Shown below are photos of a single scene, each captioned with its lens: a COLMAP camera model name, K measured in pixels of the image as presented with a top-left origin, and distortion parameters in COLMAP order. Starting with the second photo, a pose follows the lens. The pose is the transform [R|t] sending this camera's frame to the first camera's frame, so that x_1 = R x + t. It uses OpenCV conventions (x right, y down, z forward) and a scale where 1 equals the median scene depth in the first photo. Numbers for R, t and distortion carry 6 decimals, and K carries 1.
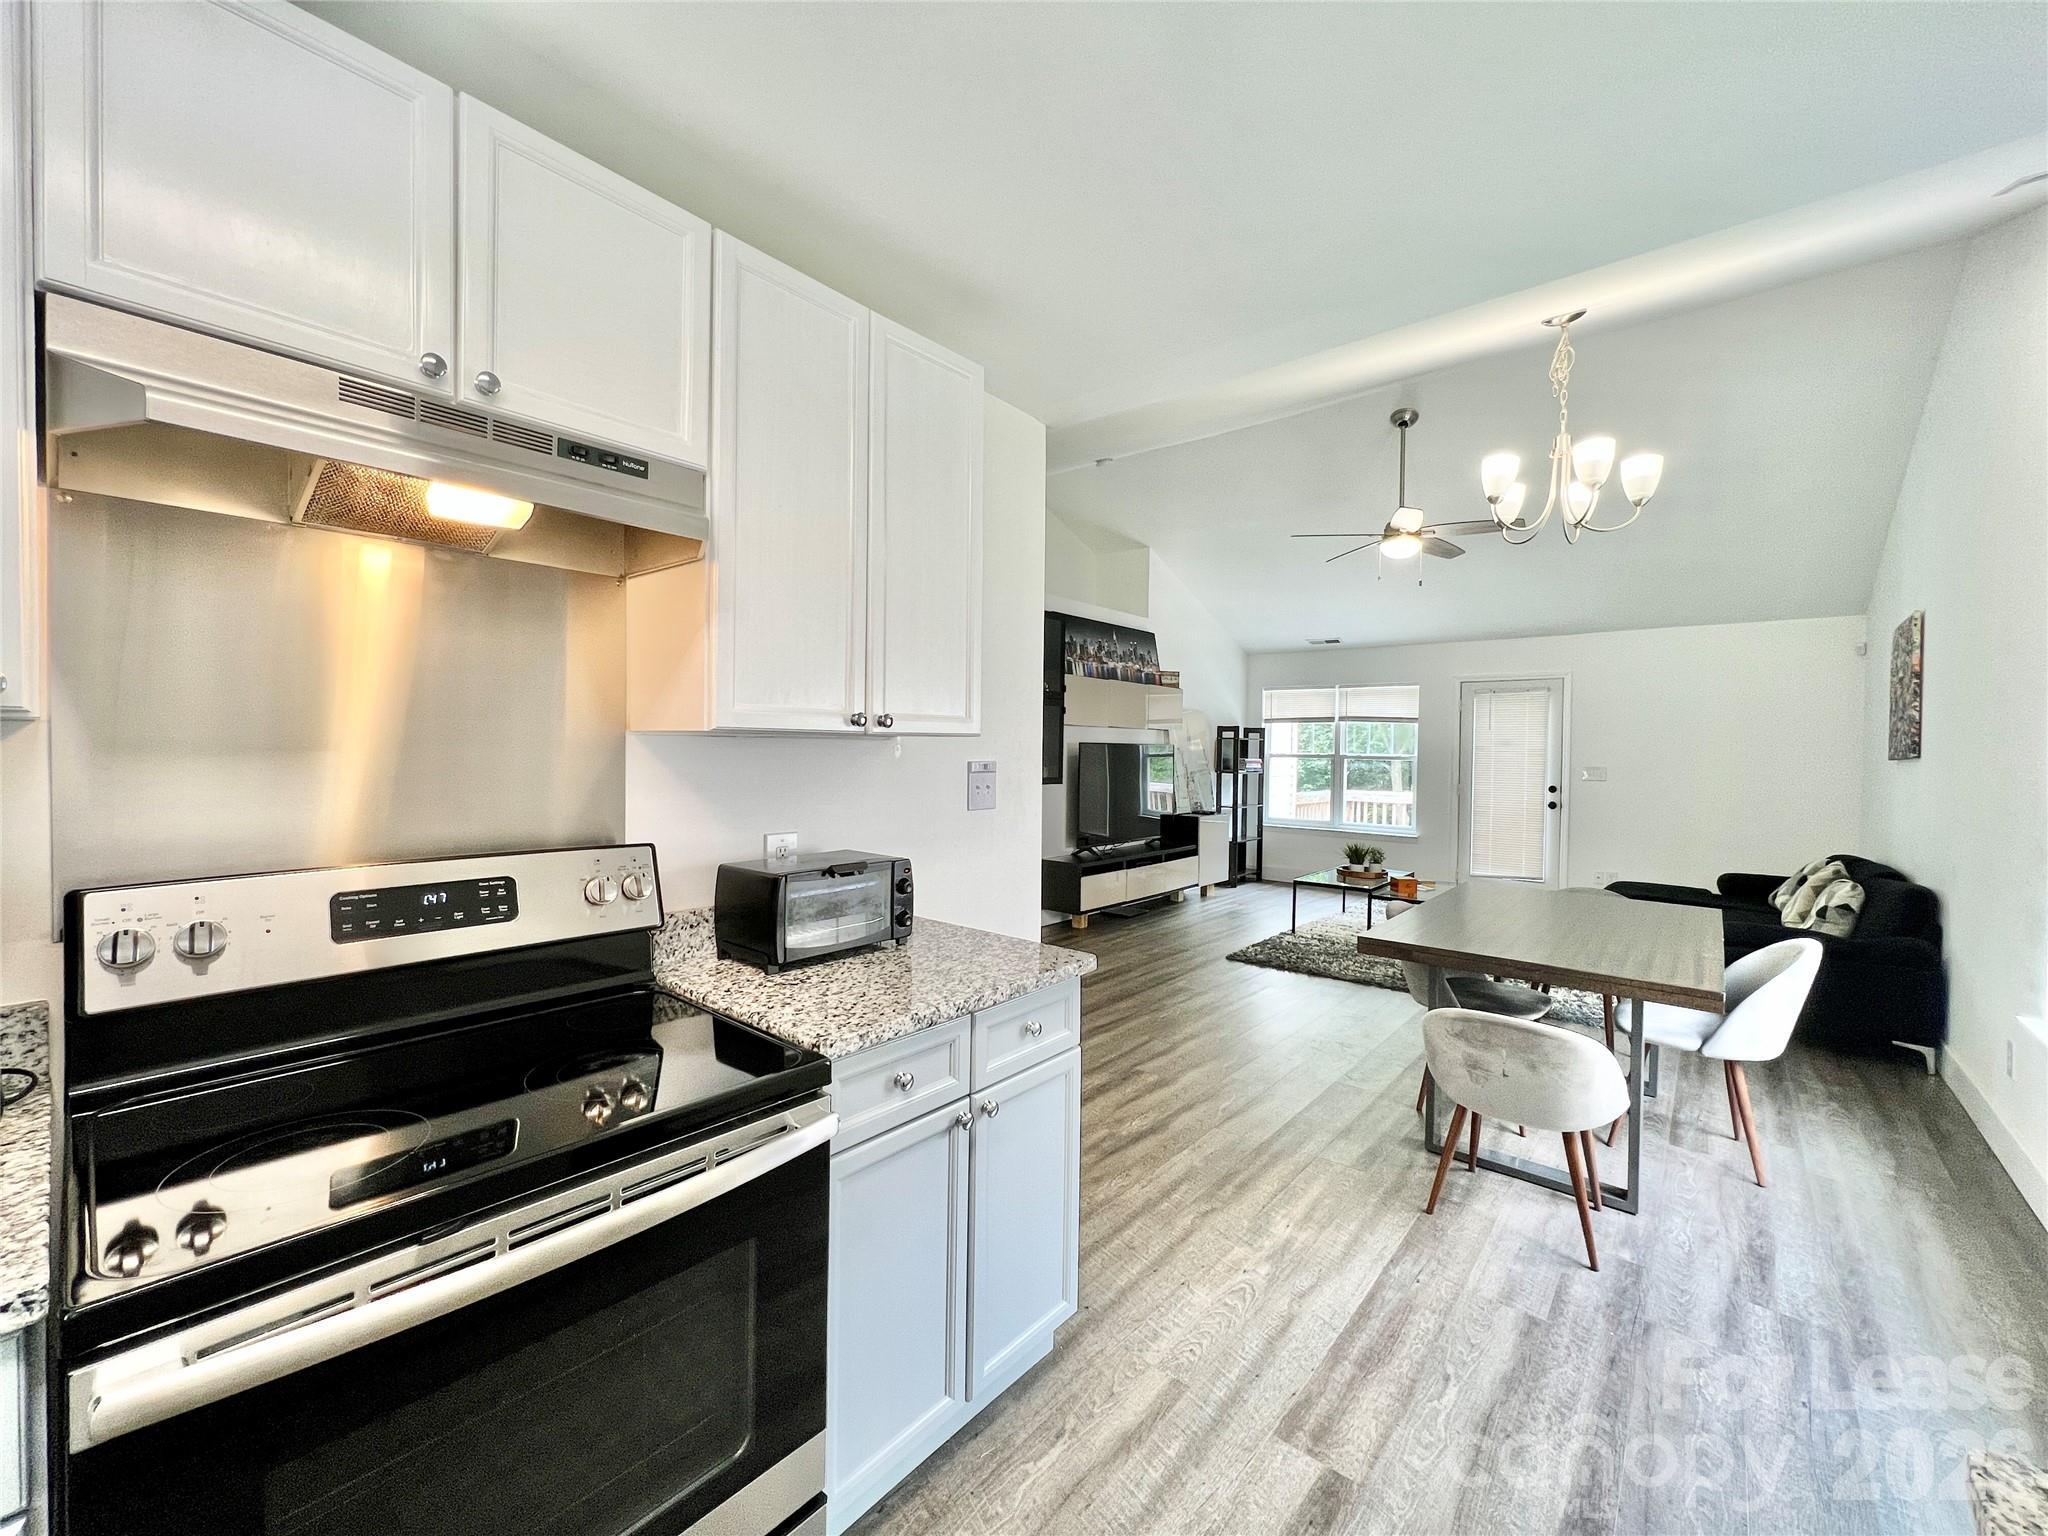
lens RADIAL K [[820.5, 0, 1021.7], [0, 820.5, 759.4], [0, 0, 1]] dist [-0.001093, 0.000105]
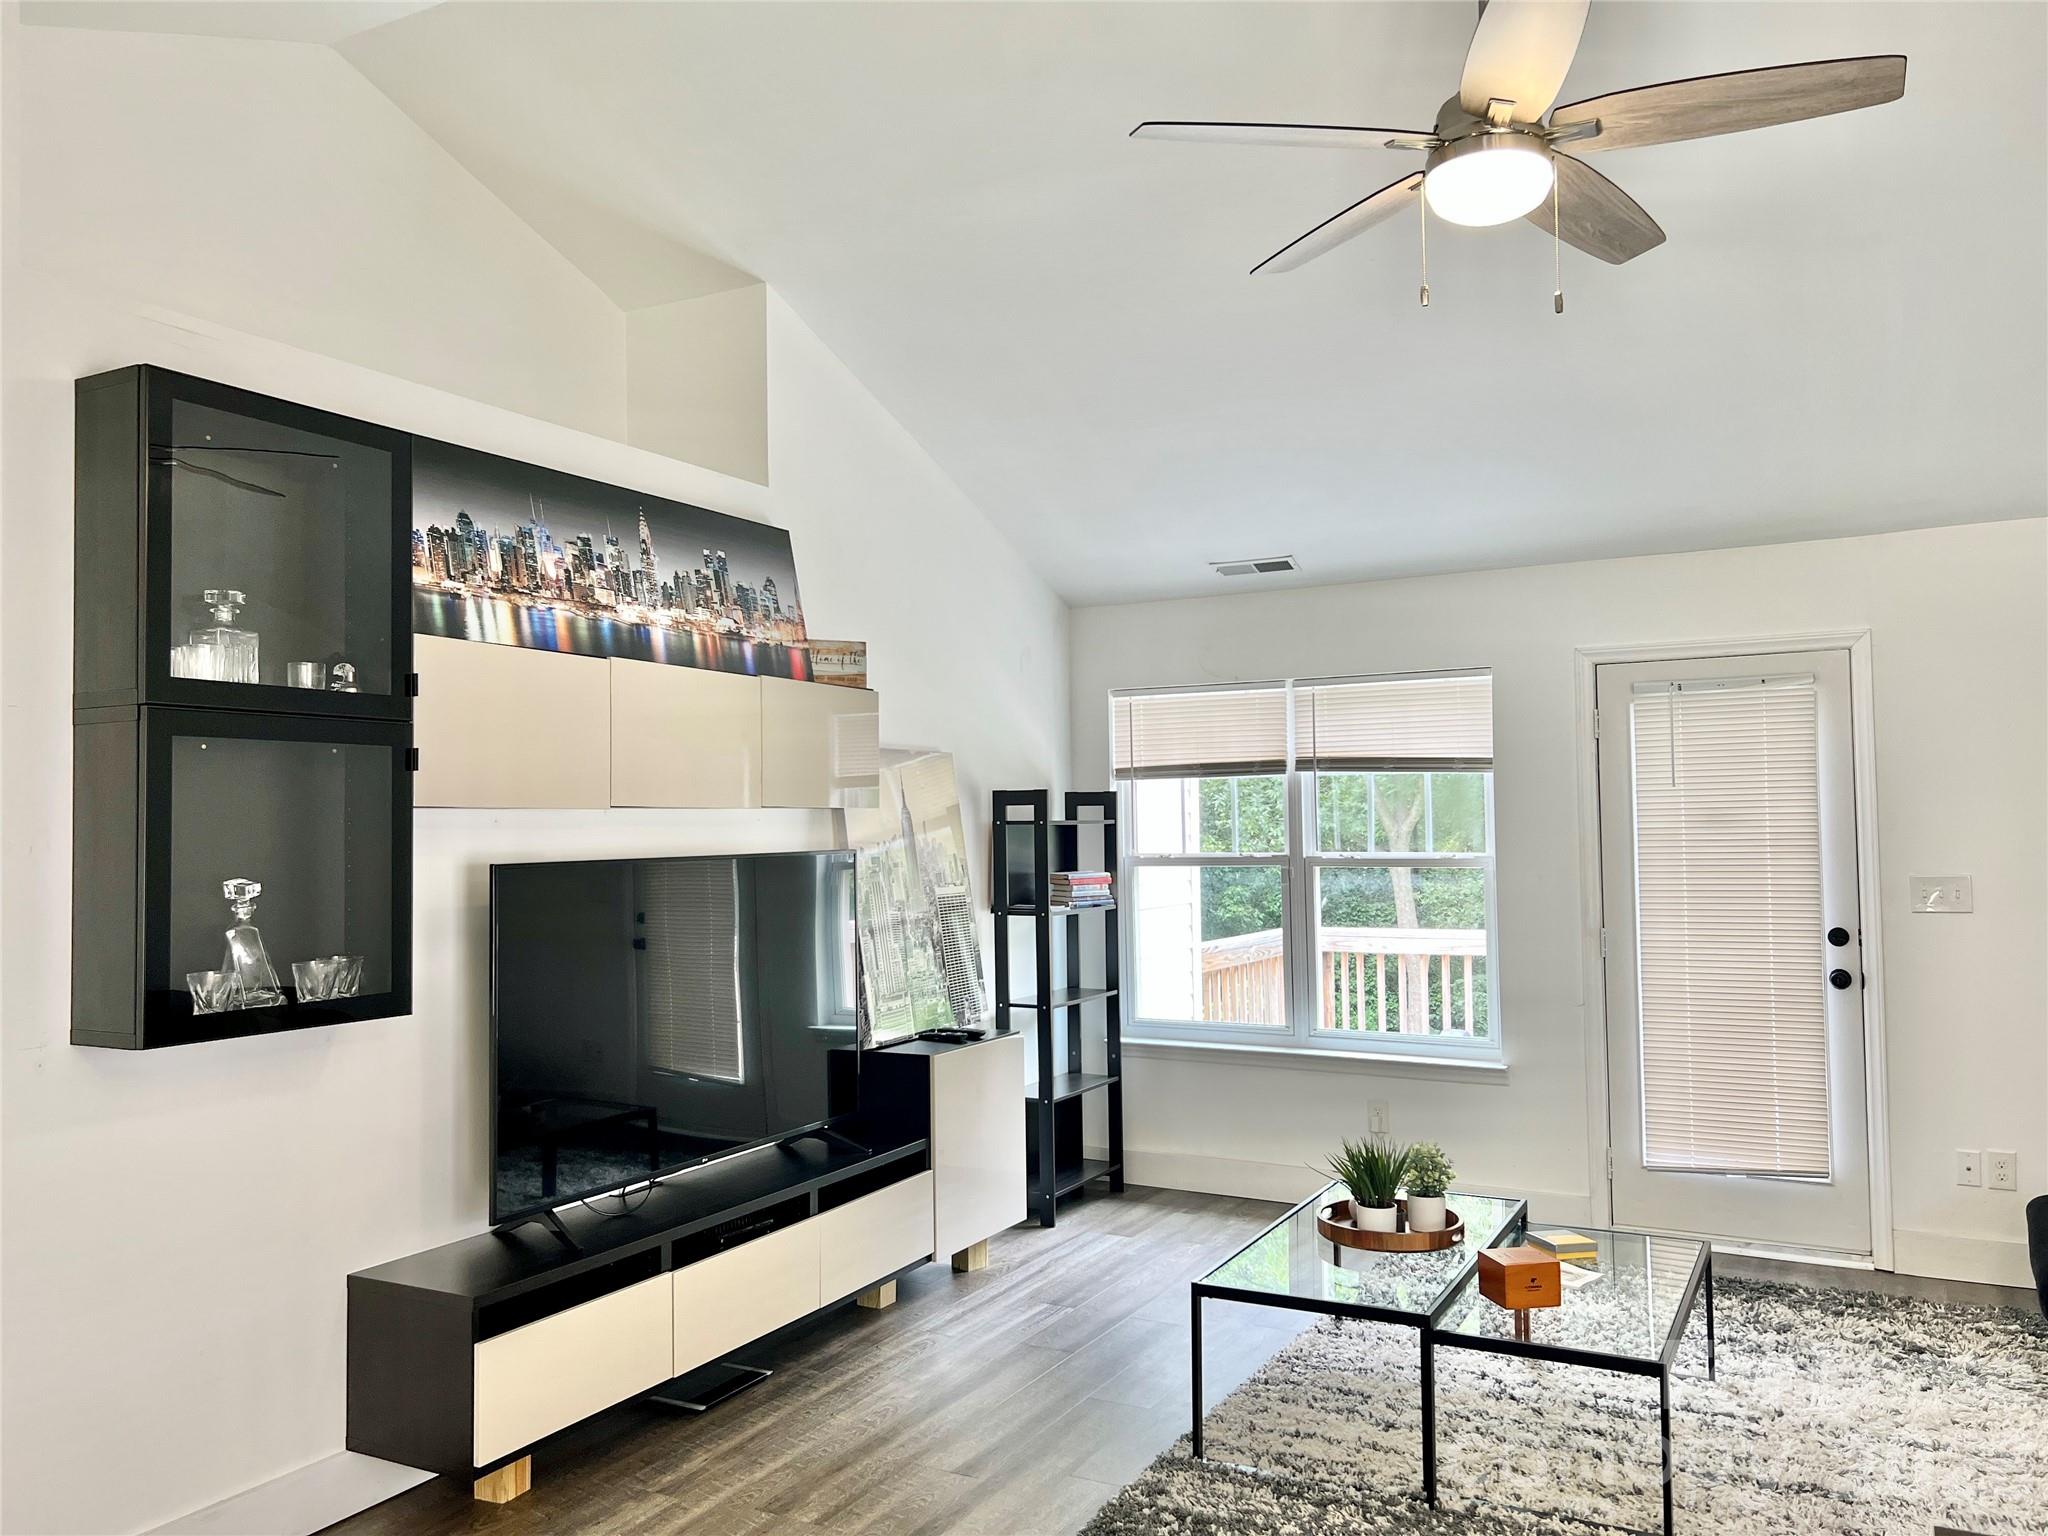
lens RADIAL K [[1538.7, 0, 1028.3], [0, 1538.7, 780.2], [0, 0, 1]] dist [0.092215, -0.103012]
pose [[0.979120, -0.023483, 0.201925, 0.173857], [0.031991, 0.998728, -0.038973, -0.026948], [-0.200753, 0.044619, 0.978625, 0.472861]]
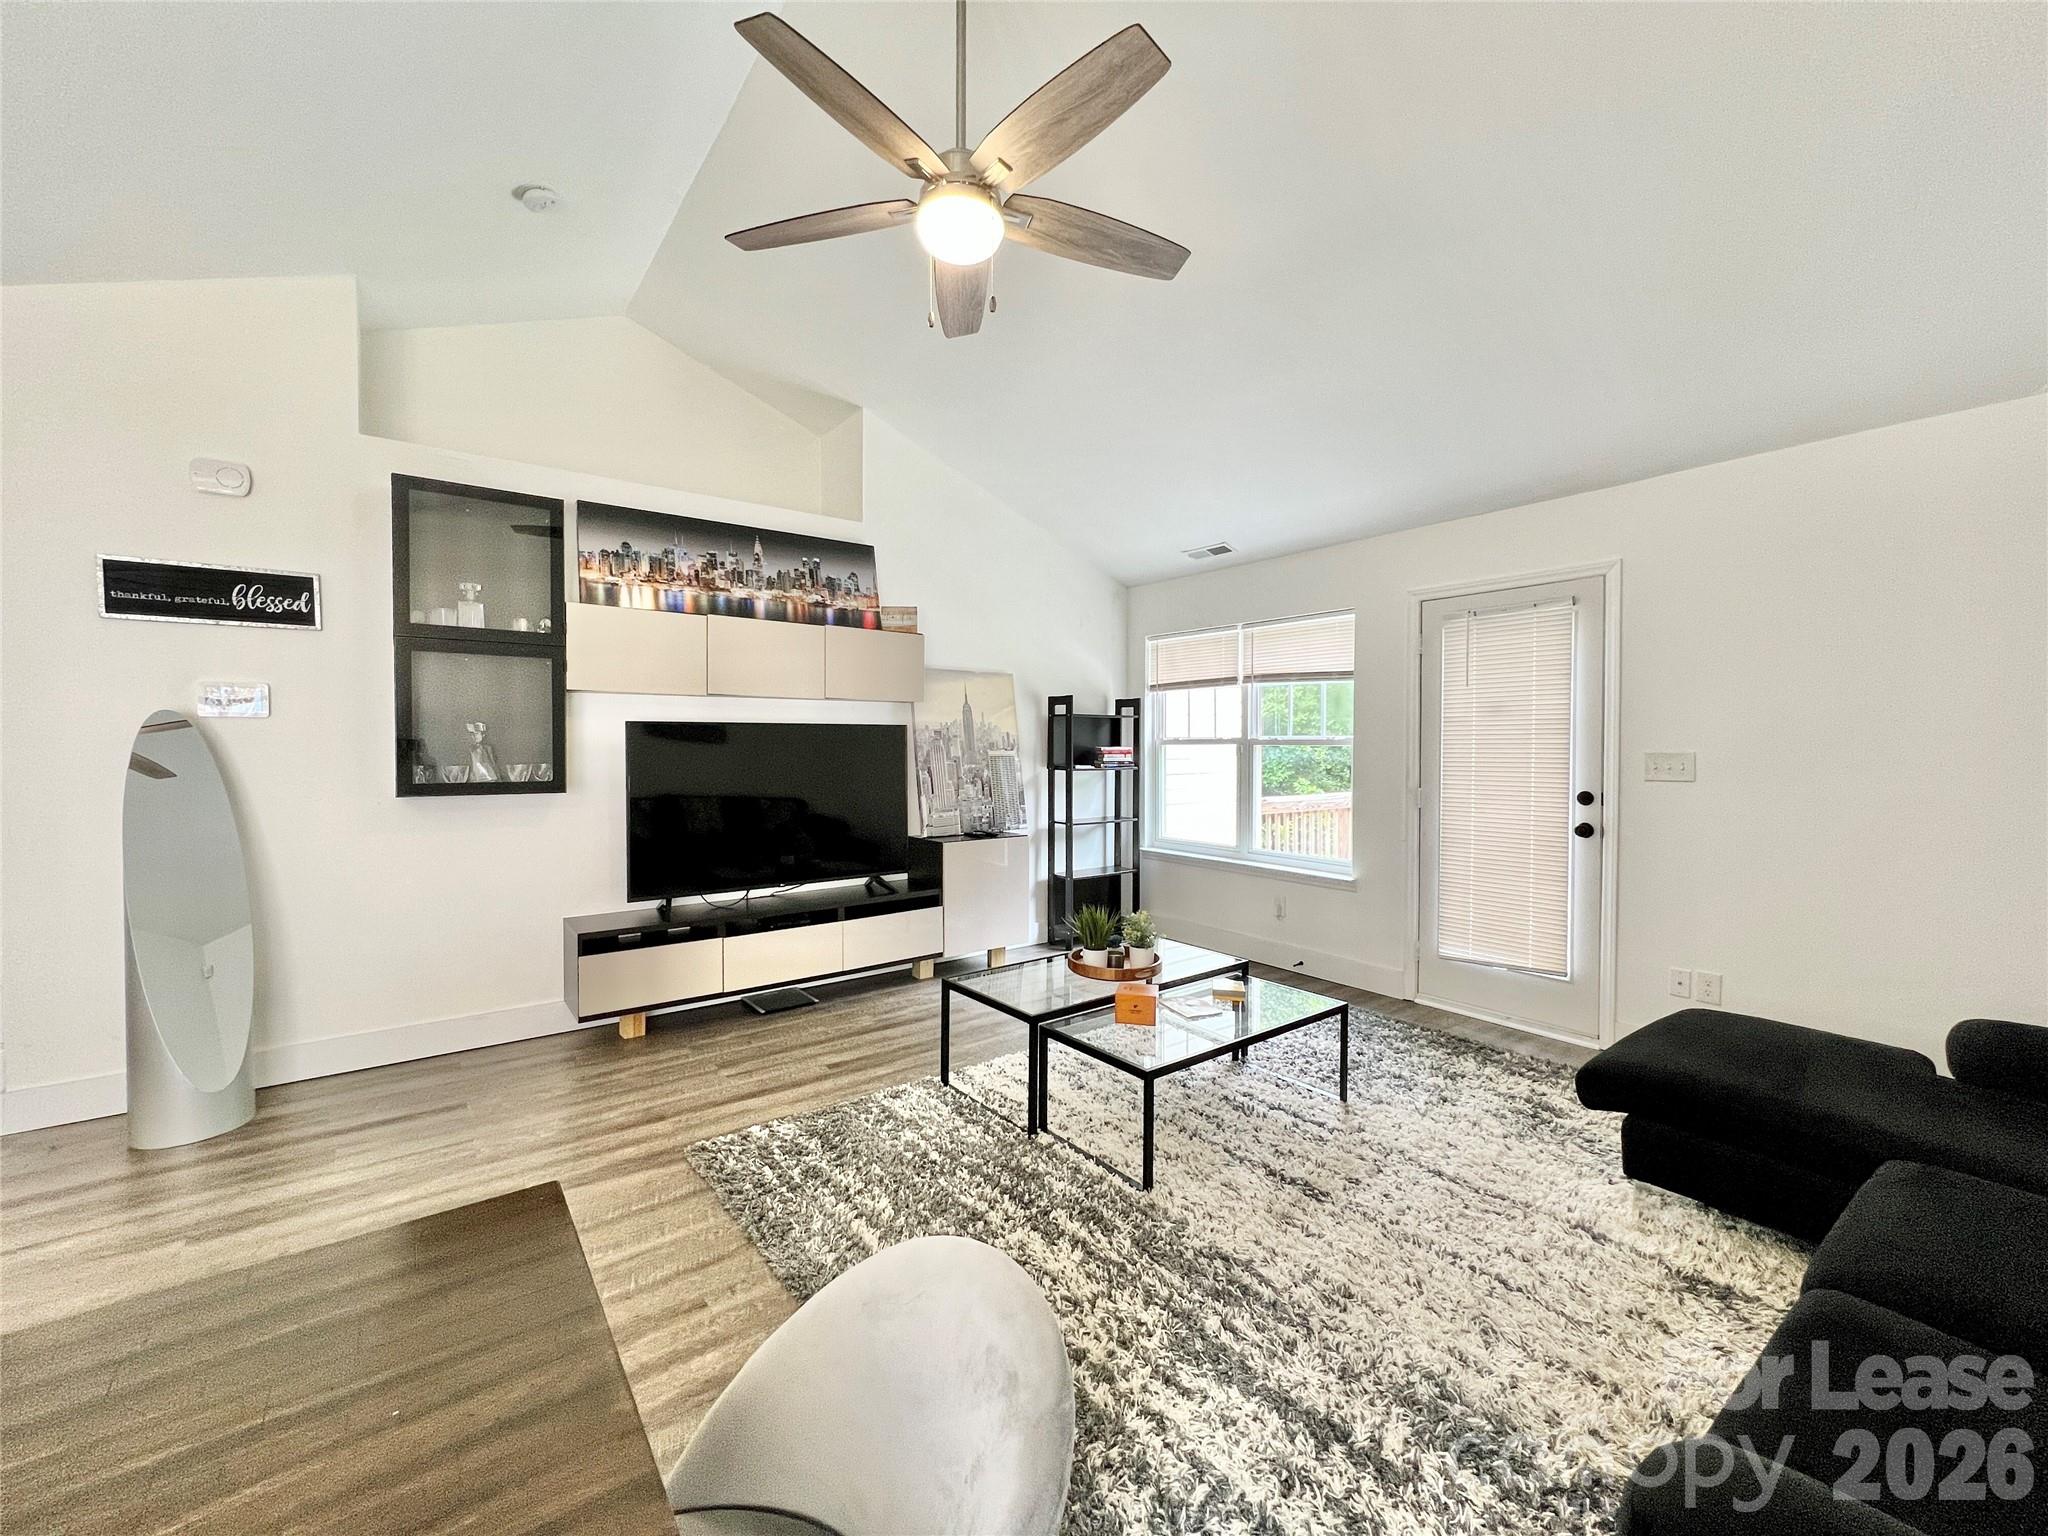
lens RADIAL K [[820.5, 0, 1021.7], [0, 820.5, 759.4], [0, 0, 1]] dist [-0.001093, 0.000105]
pose [[0.975410, -0.009922, -0.220175, 0.557128], [0.011202, 0.999927, 0.004563, 0.008368], [0.220114, -0.006917, 0.975450, 0.573749]]
